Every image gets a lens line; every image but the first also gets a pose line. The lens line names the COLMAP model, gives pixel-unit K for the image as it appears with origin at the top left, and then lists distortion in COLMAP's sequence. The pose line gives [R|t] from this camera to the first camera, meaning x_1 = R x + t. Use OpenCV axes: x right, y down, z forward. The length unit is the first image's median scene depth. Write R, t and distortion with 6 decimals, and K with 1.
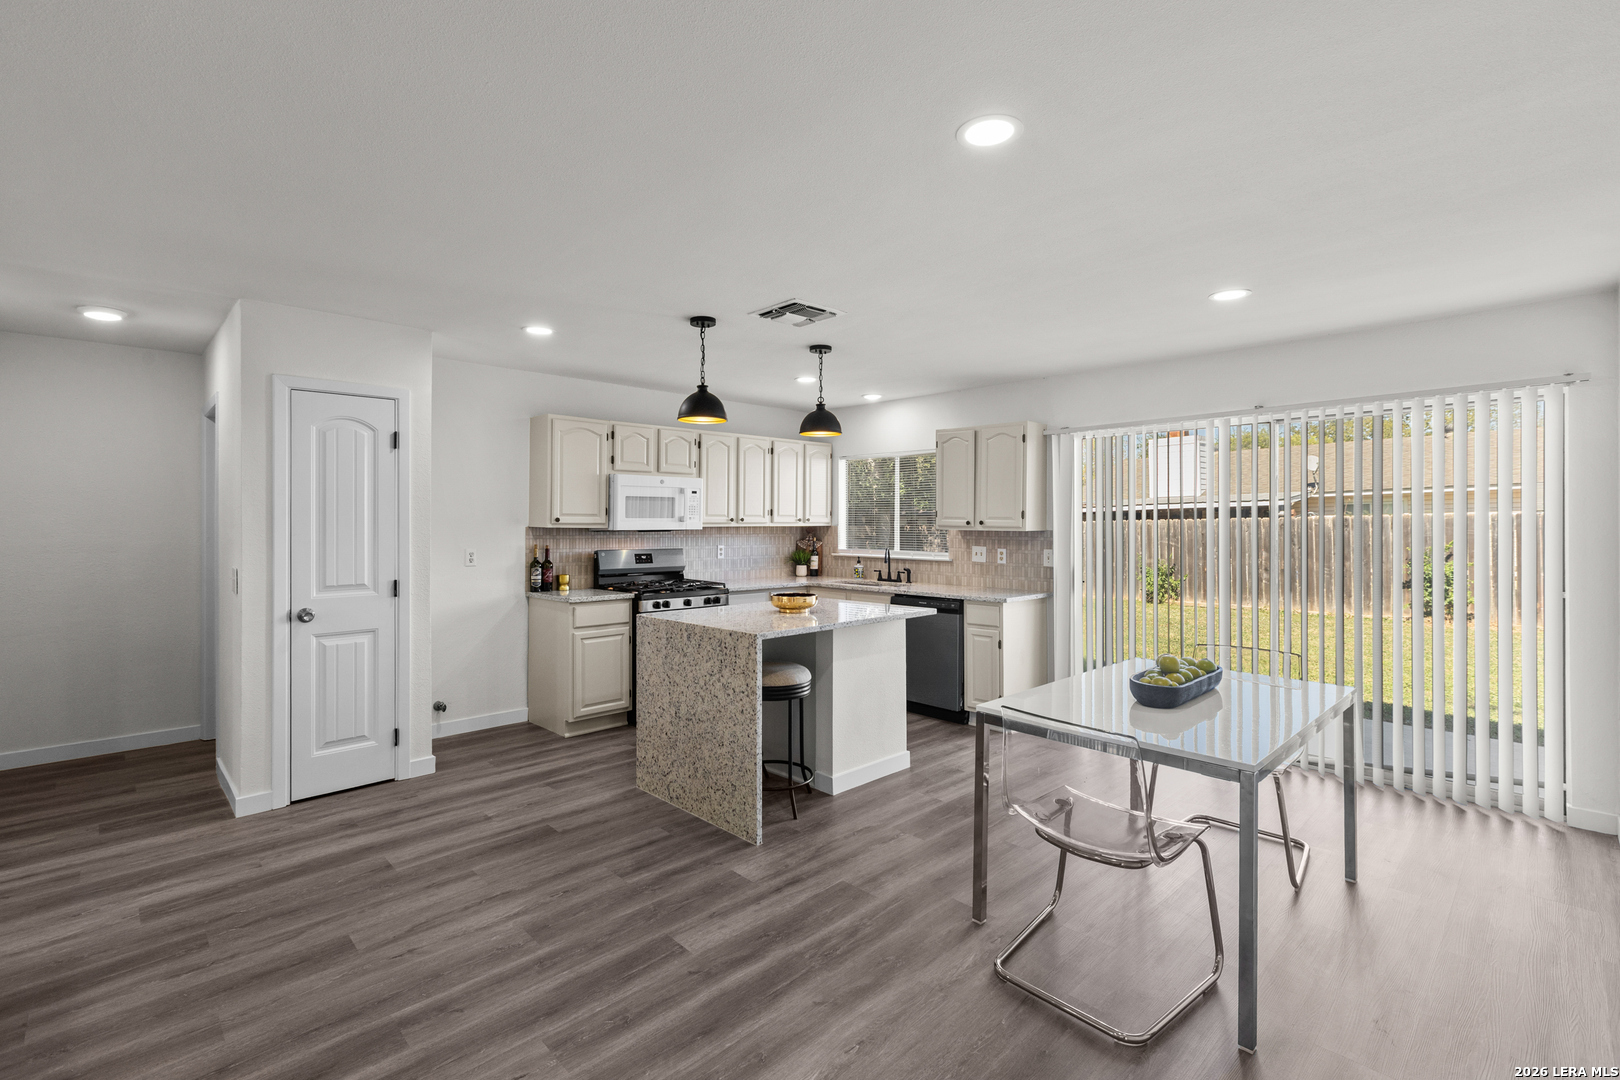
lens RADIAL K [[723.4, 0, 806.4], [0, 723.4, 531.2], [0, 0, 1]] dist [0.003581, 0.000662]
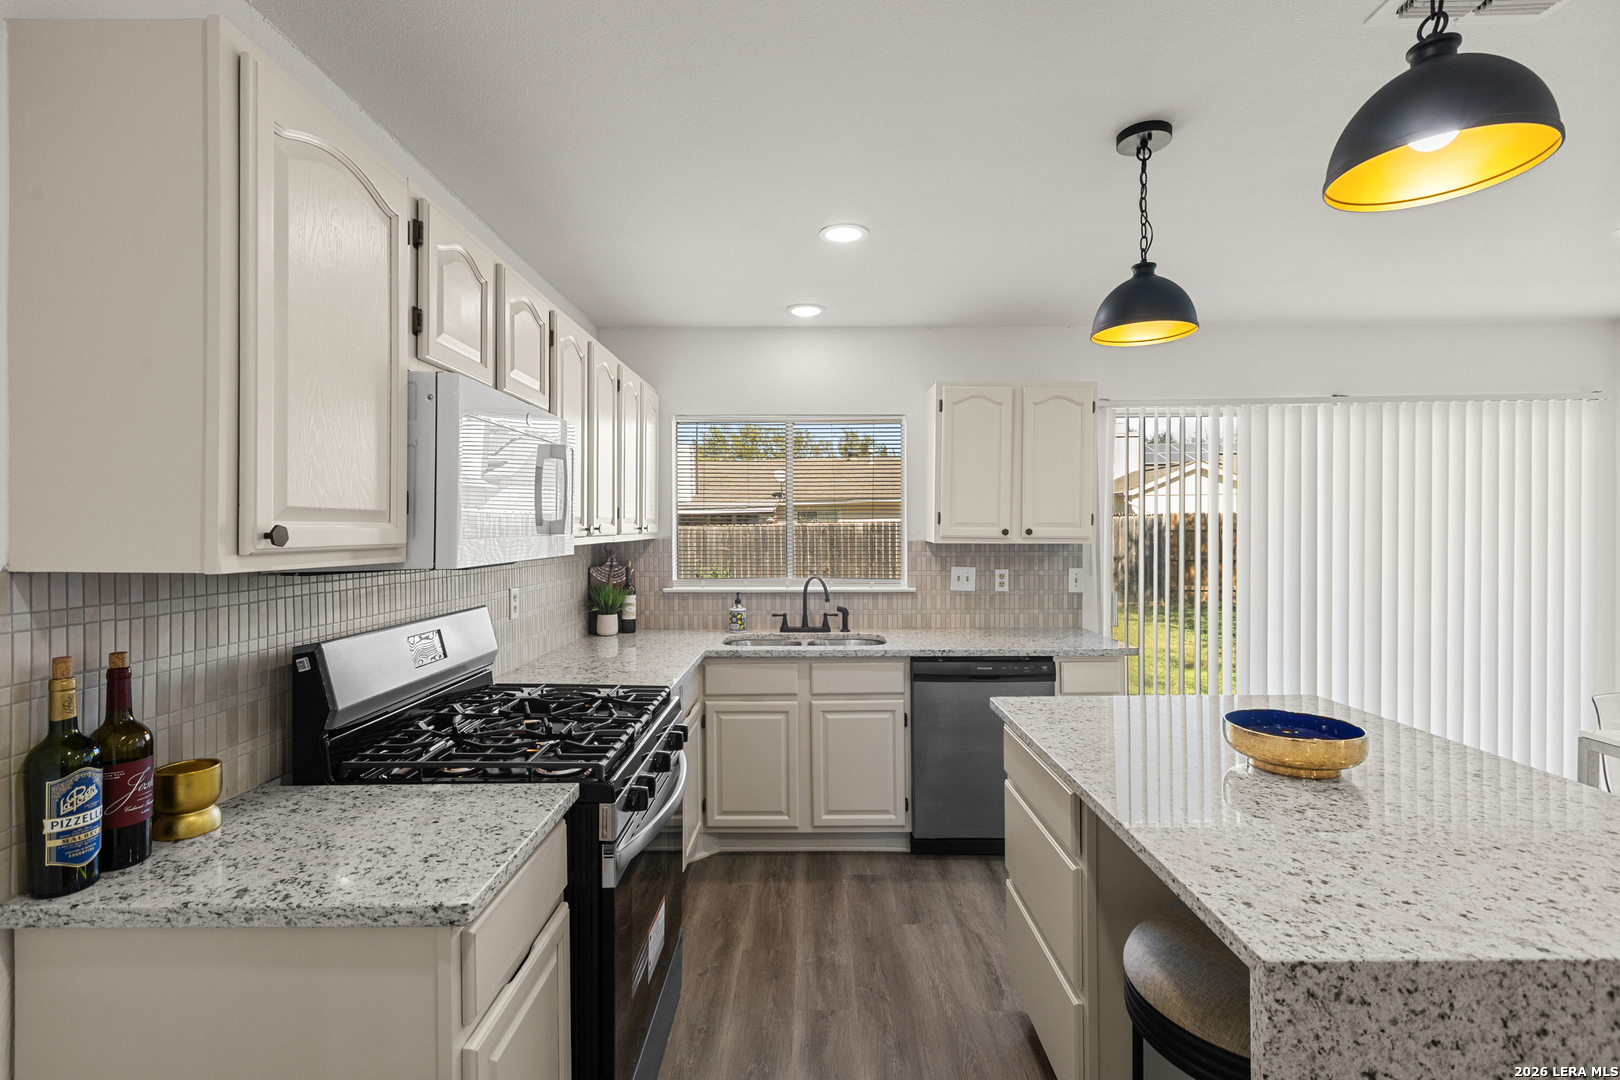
lens RADIAL K [[723.4, 0, 807.0], [0, 723.4, 527.2], [0, 0, 1]] dist [0.003581, 0.000662]
pose [[0.711609, -0.003882, 0.702565, -0.333097], [0.013909, 0.999867, -0.008563, -0.012172], [-0.702438, 0.015866, 0.711568, 0.638131]]
